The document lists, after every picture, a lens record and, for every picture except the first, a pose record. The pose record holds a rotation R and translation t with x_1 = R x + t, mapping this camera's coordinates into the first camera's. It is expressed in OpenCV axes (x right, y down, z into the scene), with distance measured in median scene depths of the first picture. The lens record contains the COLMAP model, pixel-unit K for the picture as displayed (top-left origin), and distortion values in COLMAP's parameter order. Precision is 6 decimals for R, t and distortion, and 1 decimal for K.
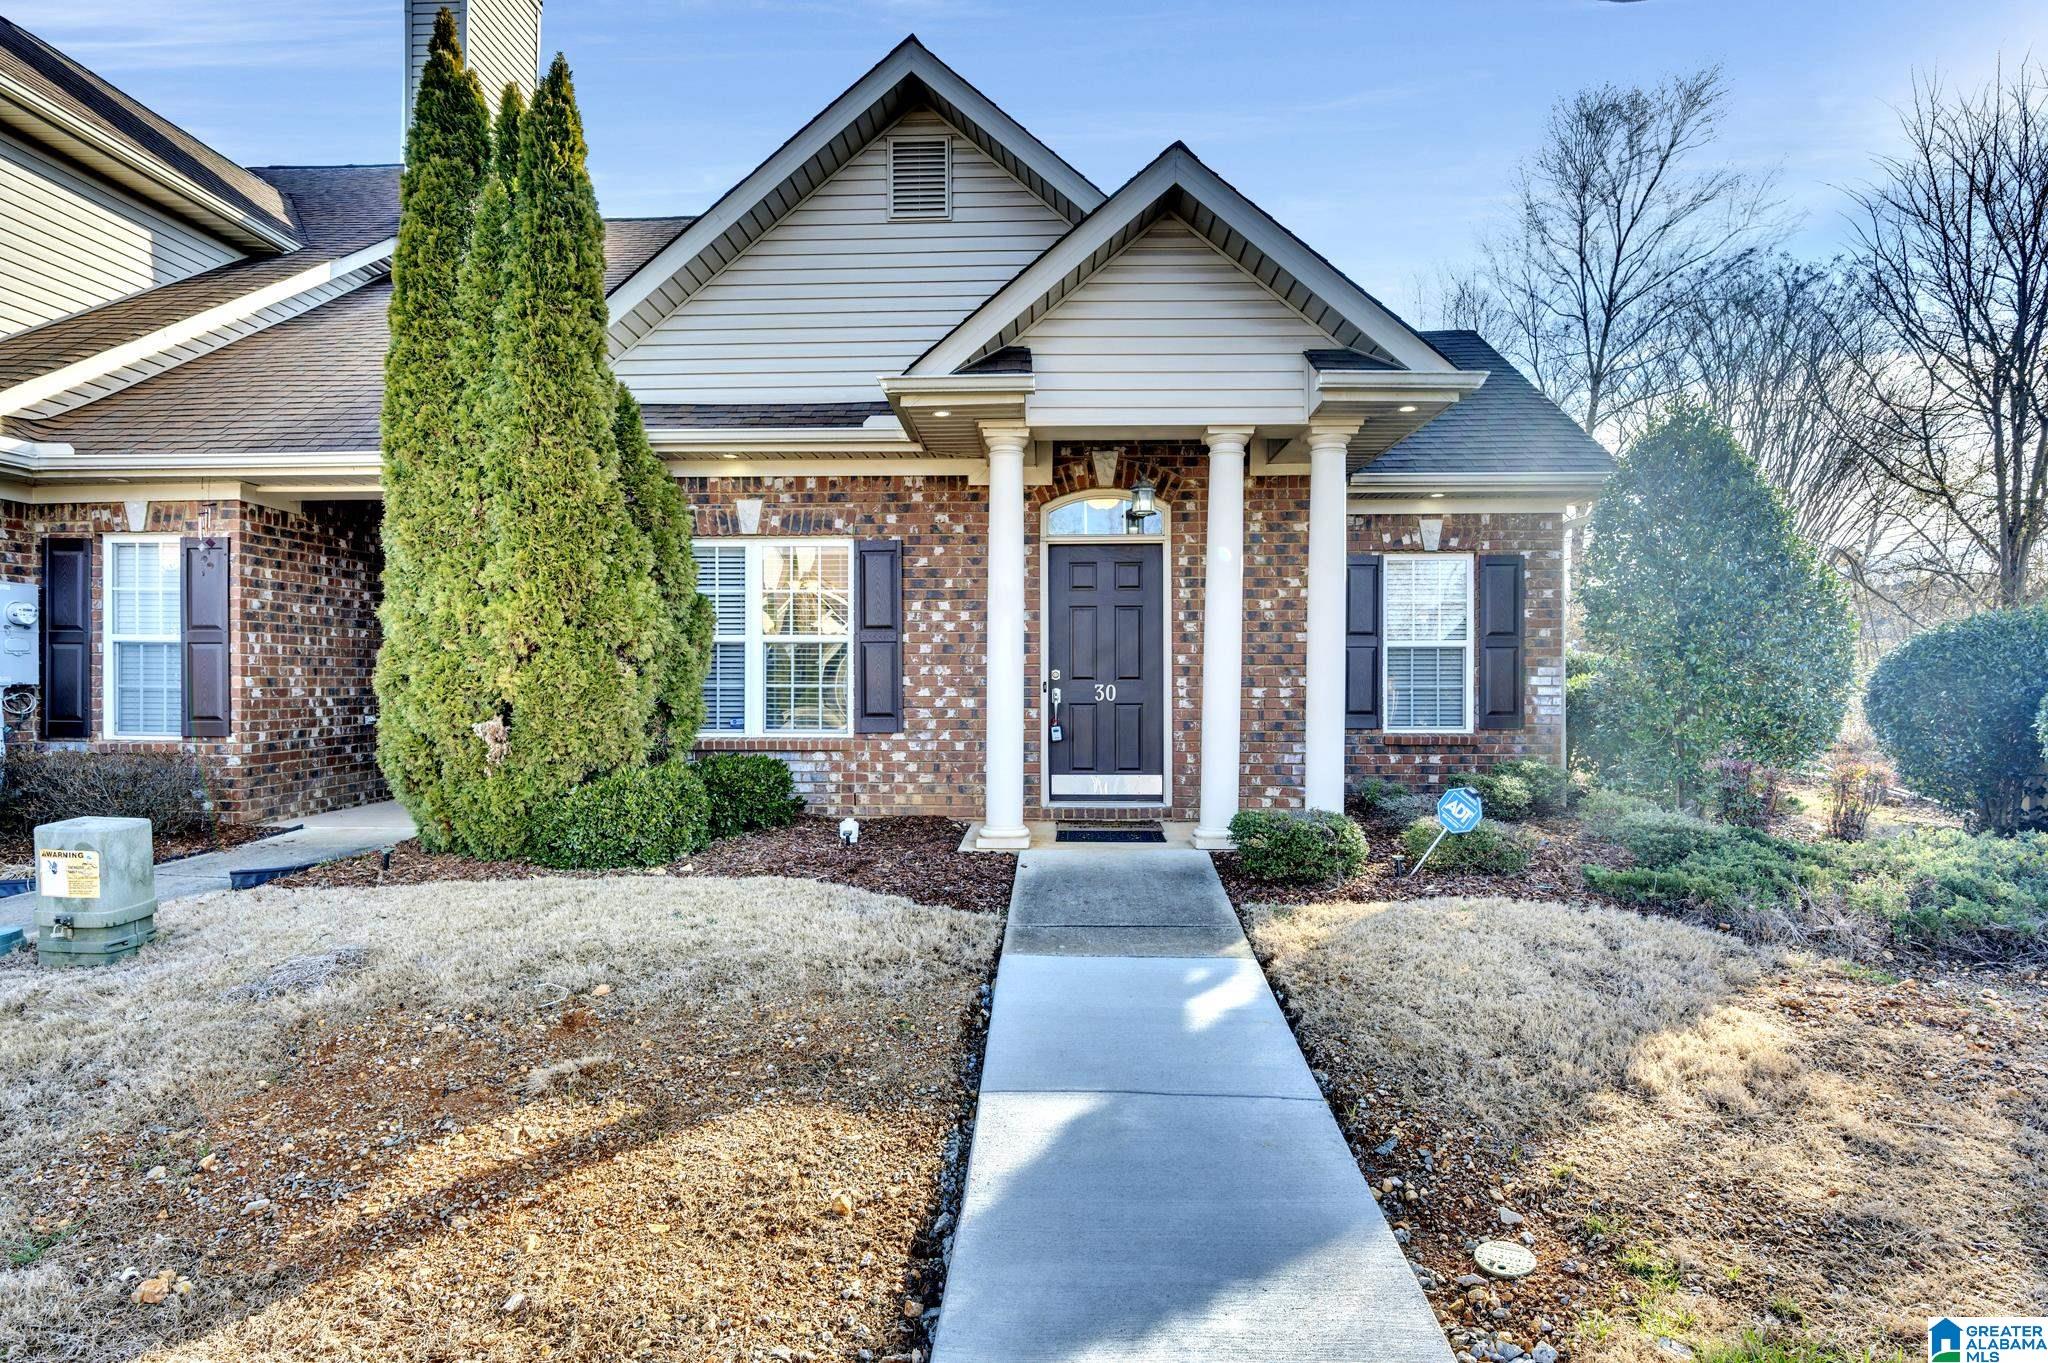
lens RADIAL K [[1018.3, 0, 1024.7], [0, 1018.3, 686.9], [0, 0, 1]] dist [-0.002863, -0.000099]
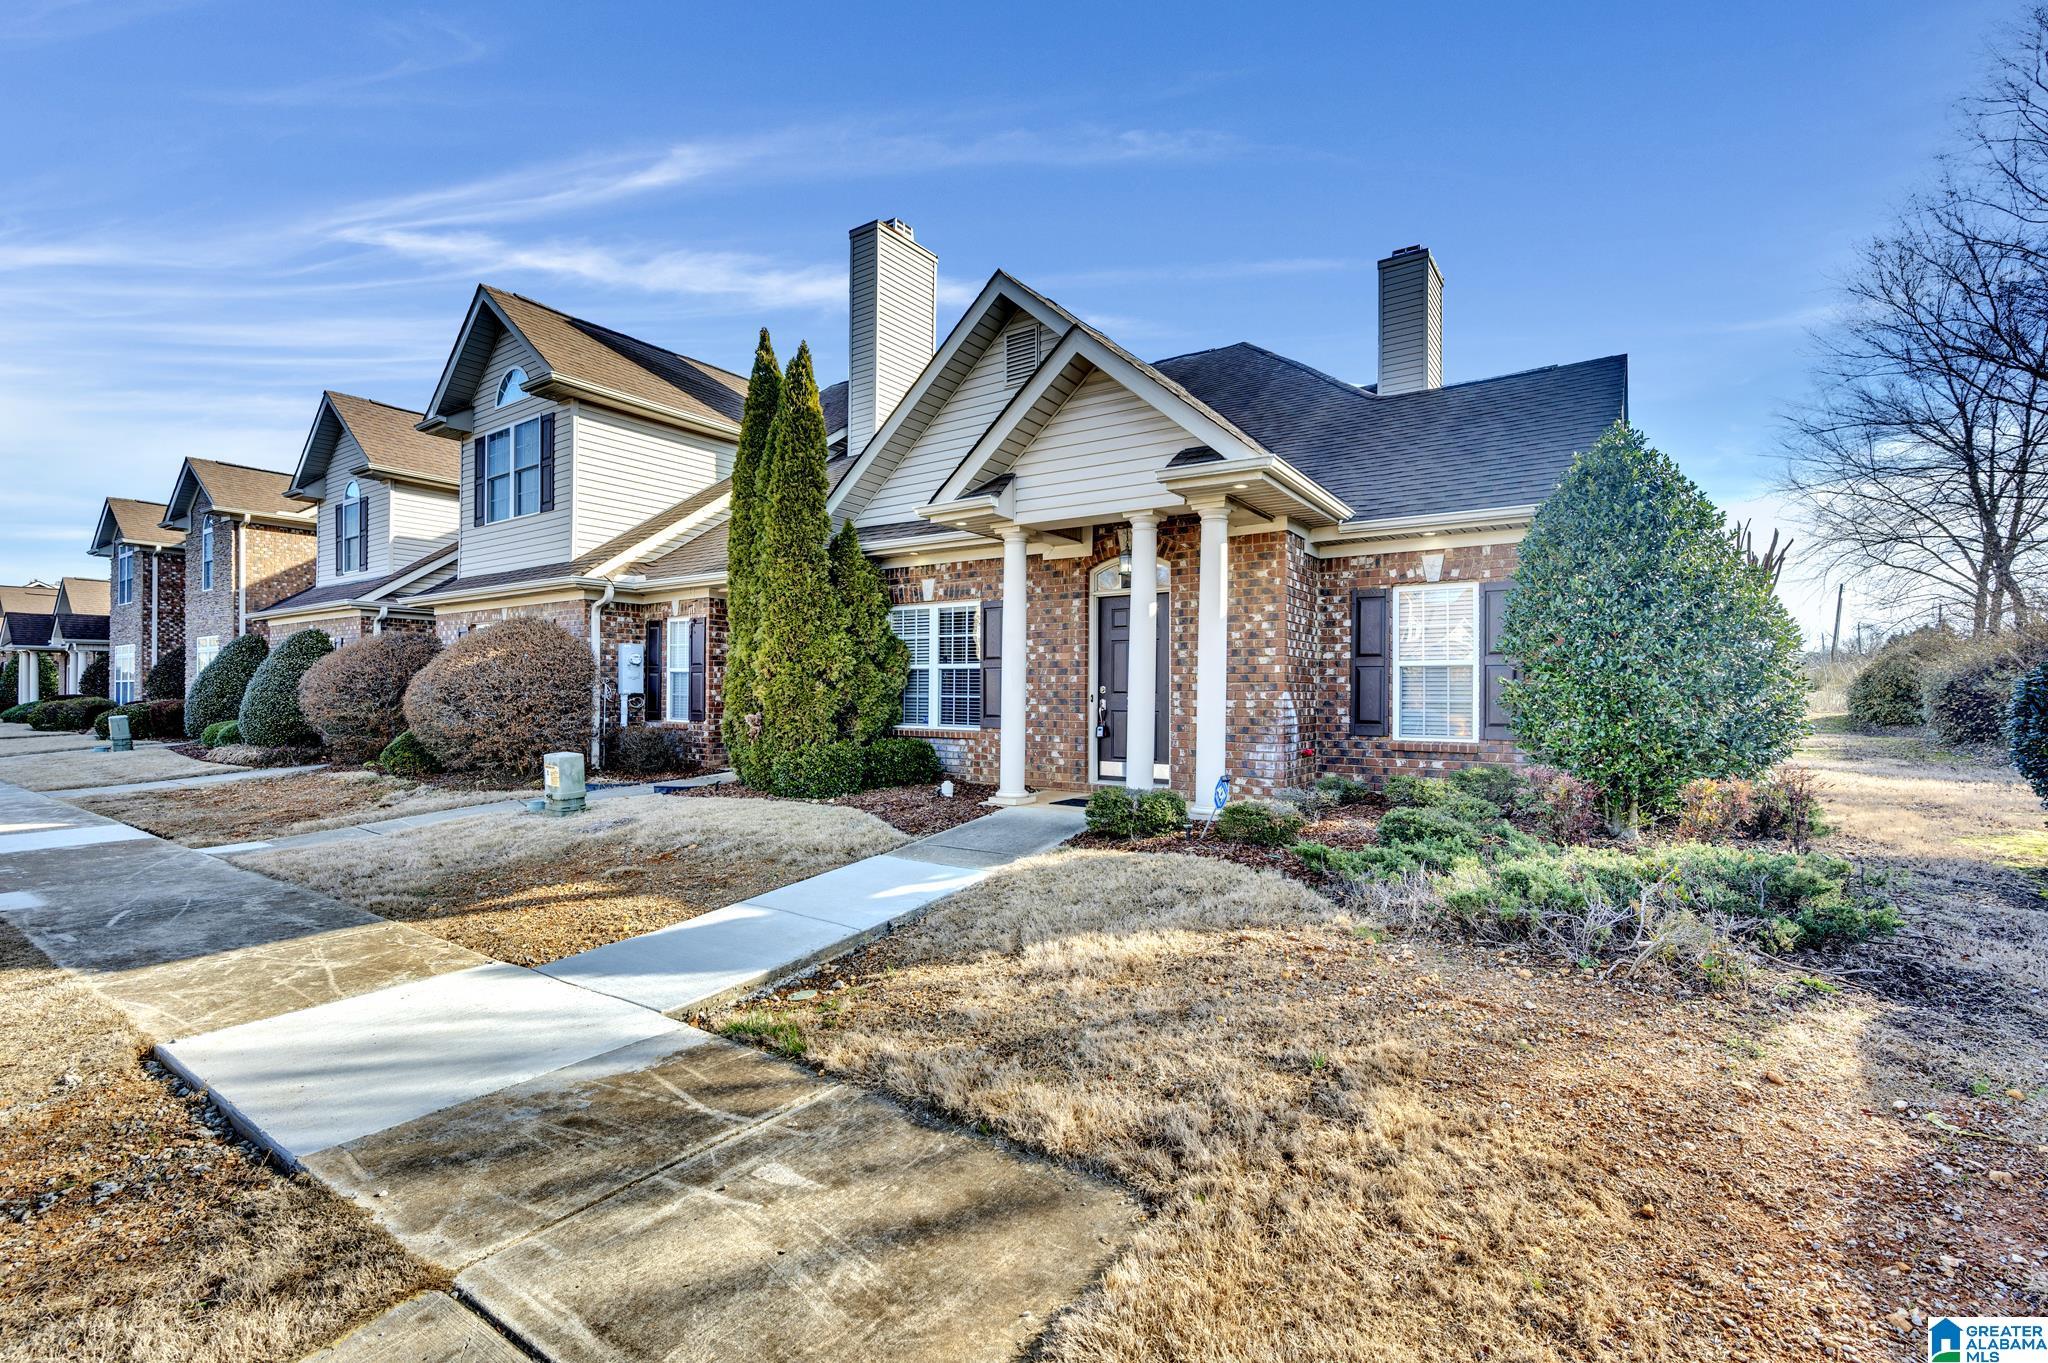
lens RADIAL K [[839.8, 0, 1025.7], [0, 839.8, 689.5], [0, 0, 1]] dist [0.002052, -0.000883]
pose [[0.858075, 0.001929, -0.513521, 0.543882], [-0.007332, 0.999937, -0.008495, -0.001574], [0.513473, 0.011055, 0.858035, -0.047615]]
